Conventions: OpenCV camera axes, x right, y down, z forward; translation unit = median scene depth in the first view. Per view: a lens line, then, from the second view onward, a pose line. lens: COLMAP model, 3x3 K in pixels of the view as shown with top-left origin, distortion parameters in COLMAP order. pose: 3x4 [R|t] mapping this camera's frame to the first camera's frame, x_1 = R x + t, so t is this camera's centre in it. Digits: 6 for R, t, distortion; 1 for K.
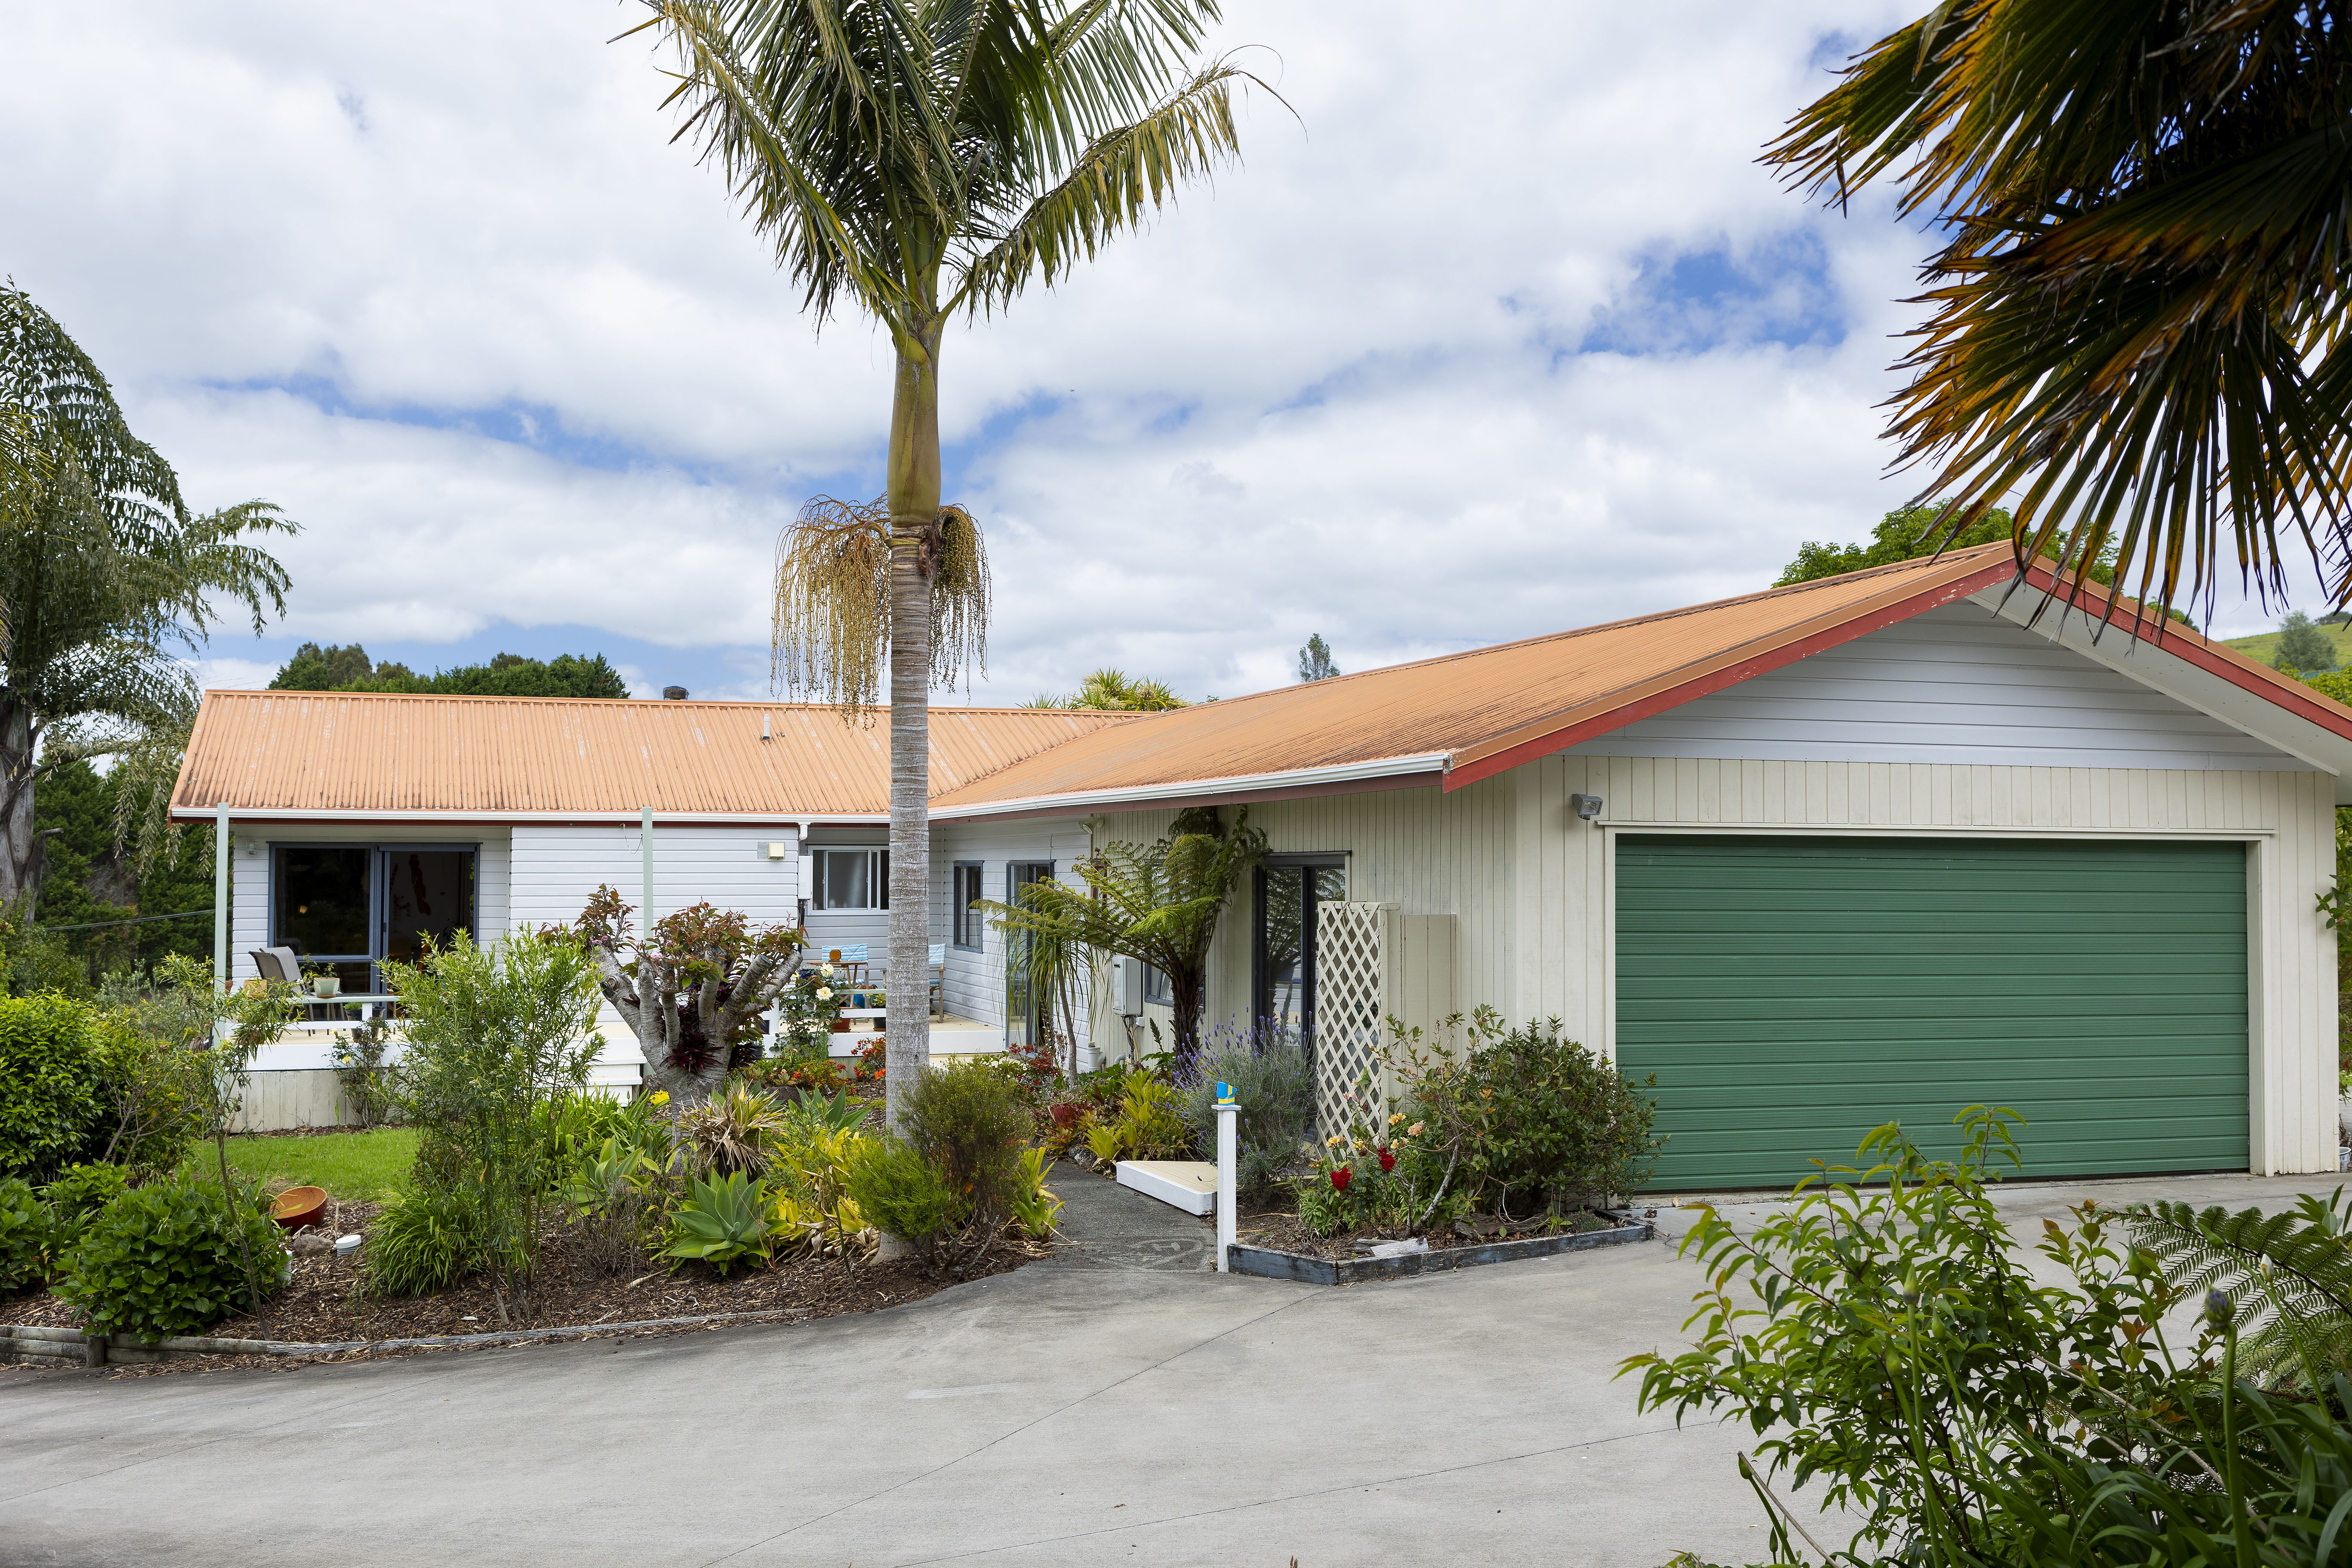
lens RADIAL K [[2371.7, 0, 1176.0], [0, 2371.7, 784.0], [0, 0, 1]] dist [0.042790, -0.011186]
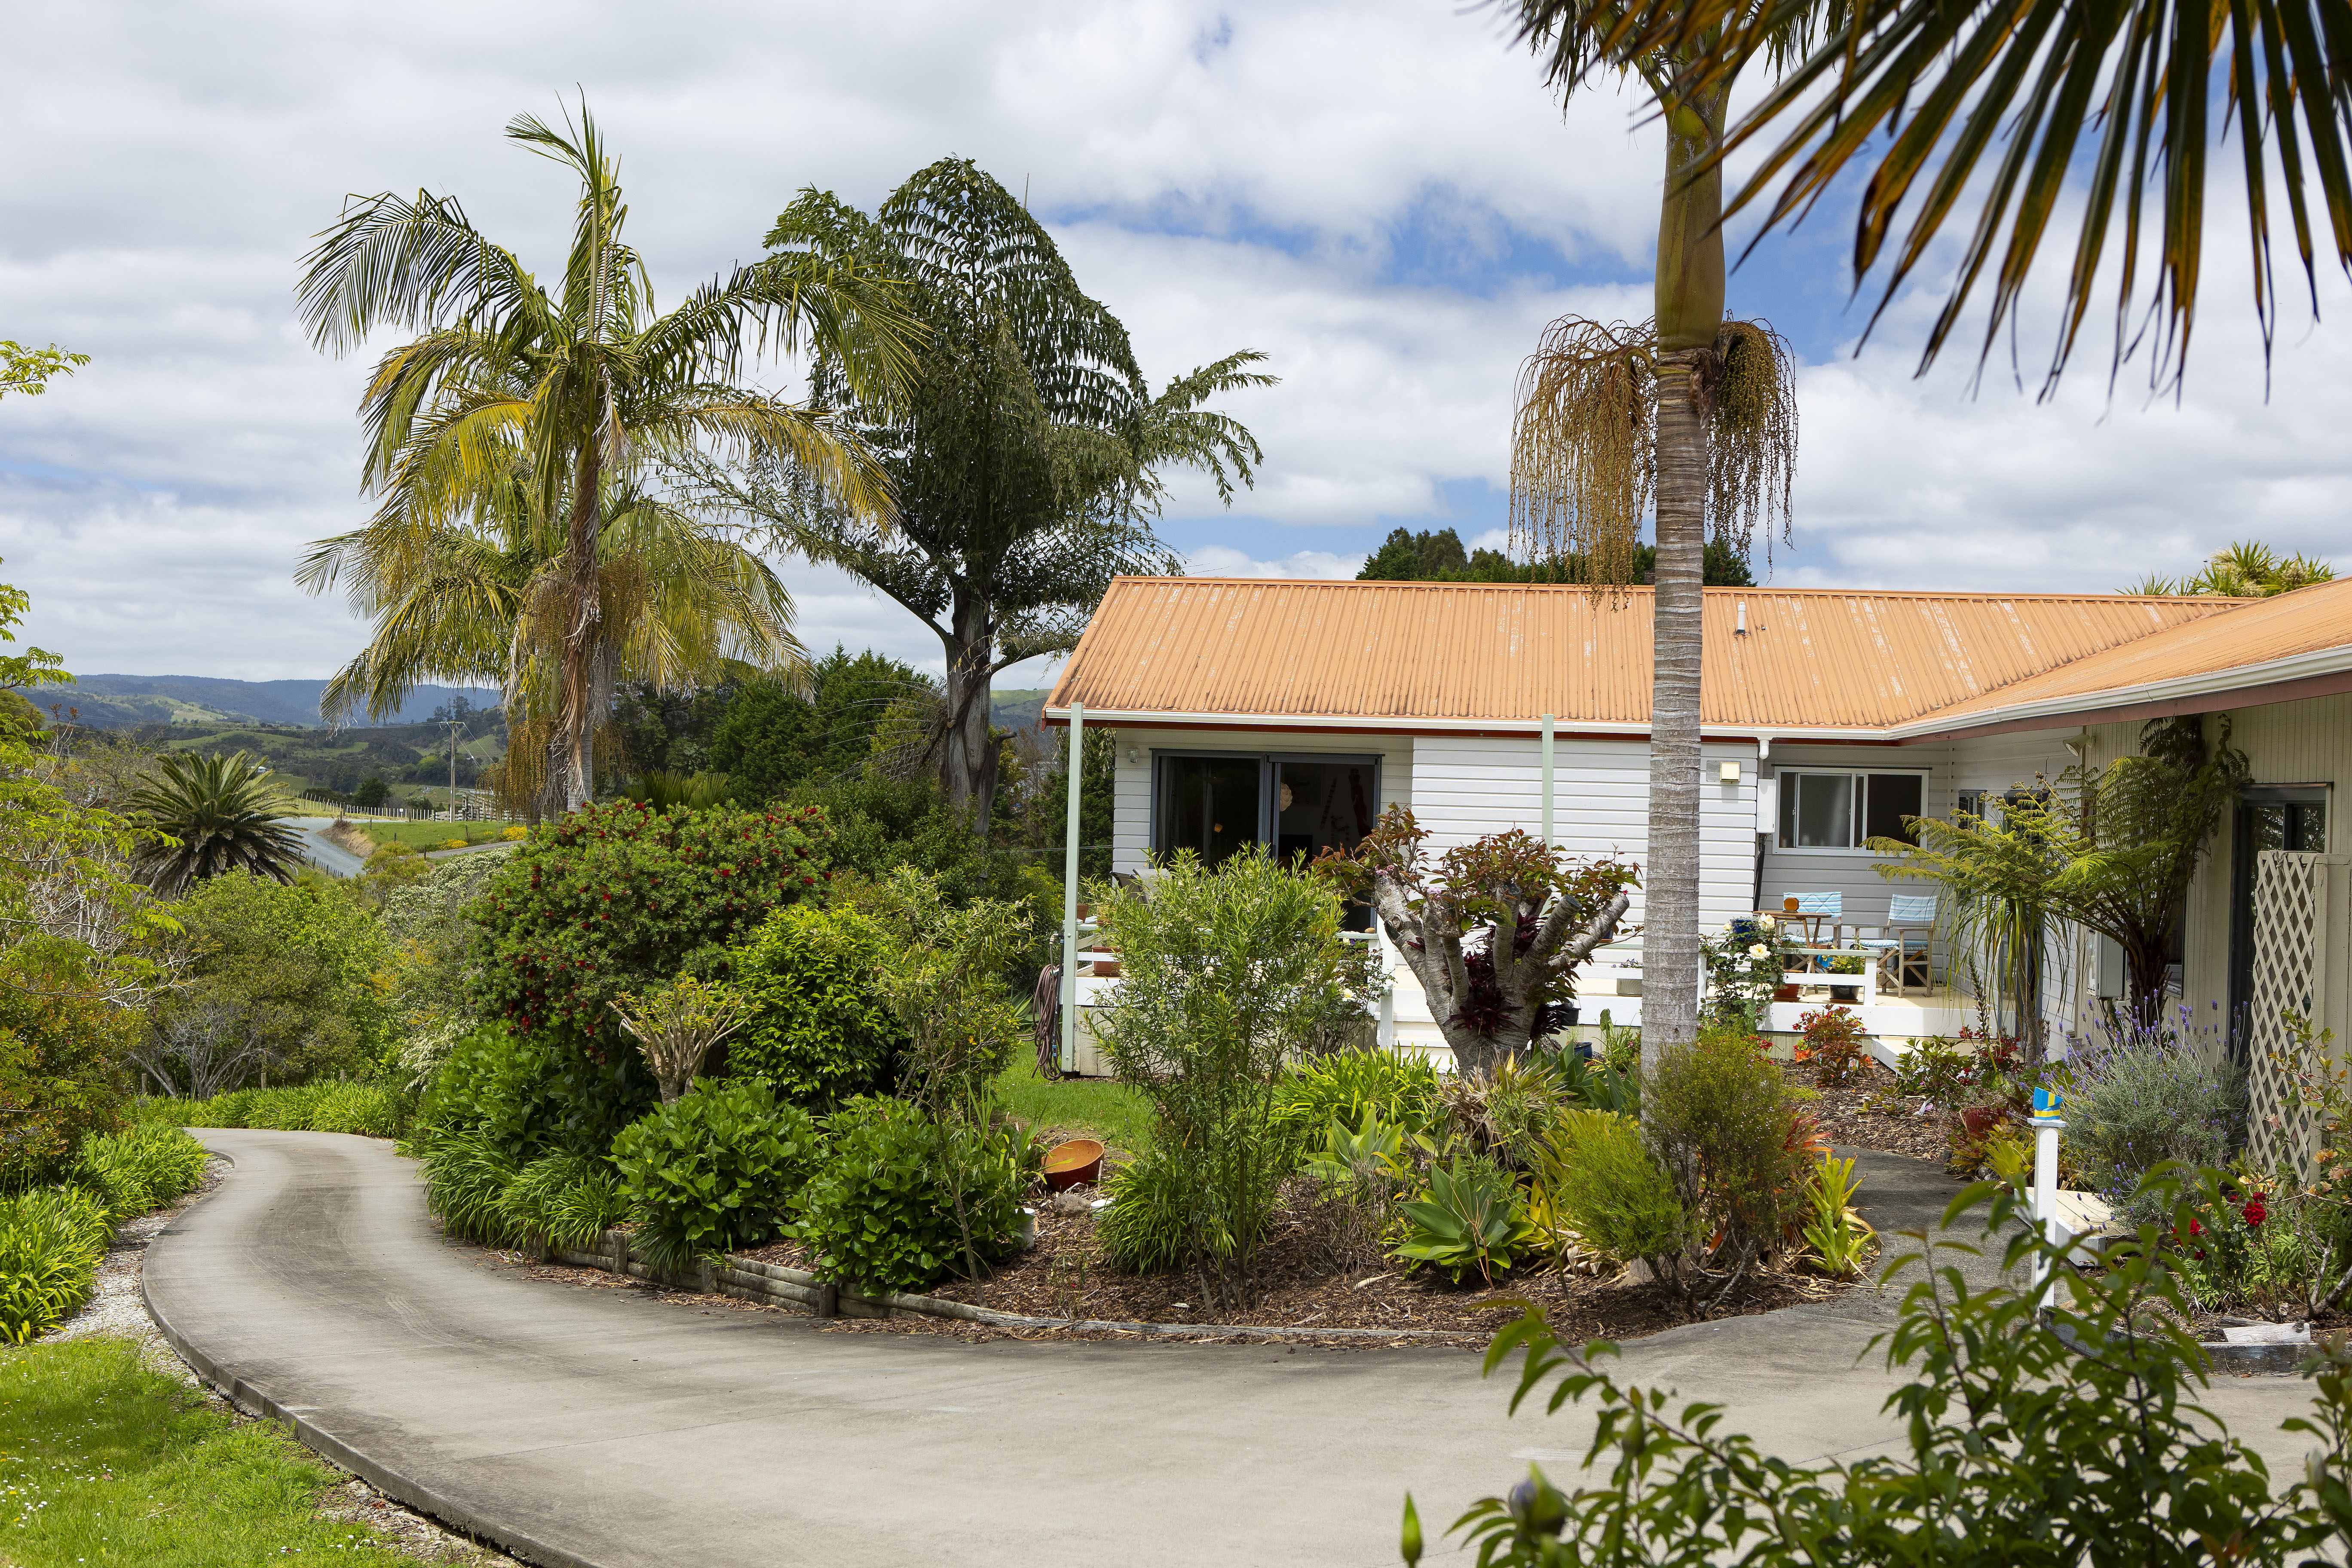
lens RADIAL K [[2905.3, 0, 1176.0], [0, 2905.3, 784.0], [0, 0, 1]] dist [0.001537, -0.019780]
pose [[0.910506, 0.023202, -0.412843, 0.106327], [-0.010535, 0.999402, 0.032932, 0.003040], [0.413361, -0.025635, 0.910206, 0.049902]]
